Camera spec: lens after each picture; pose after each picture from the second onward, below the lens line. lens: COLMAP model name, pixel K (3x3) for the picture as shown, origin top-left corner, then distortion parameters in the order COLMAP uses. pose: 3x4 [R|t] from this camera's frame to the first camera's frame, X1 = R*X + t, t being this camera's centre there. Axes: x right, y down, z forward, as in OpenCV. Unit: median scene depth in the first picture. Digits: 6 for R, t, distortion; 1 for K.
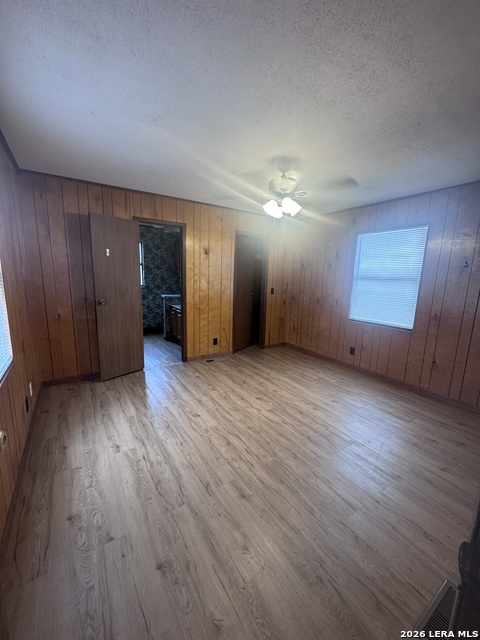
lens RADIAL K [[256.7, 0, 240.5], [0, 256.7, 319.4], [0, 0, 1]] dist [-0.002714, -0.000083]
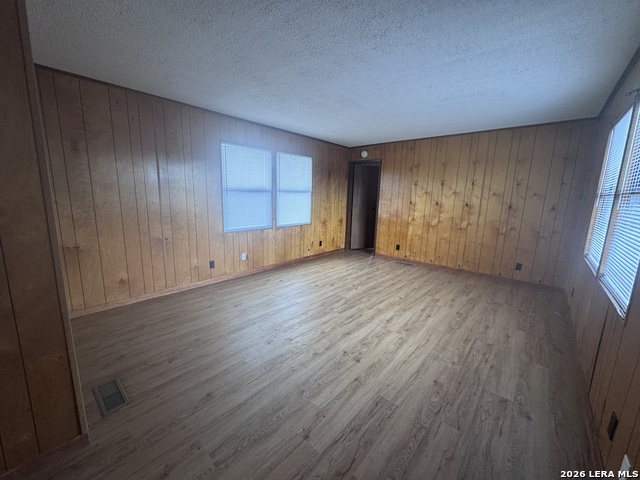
lens RADIAL K [[256.7, 0, 321.5], [0, 256.7, 239.3], [0, 0, 1]] dist [-0.002714, -0.000083]
pose [[-0.274876, -0.200193, 0.940407, -0.599962], [0.128201, 0.961719, 0.242202, -0.174066], [-0.952895, 0.187136, -0.238688, 0.956196]]
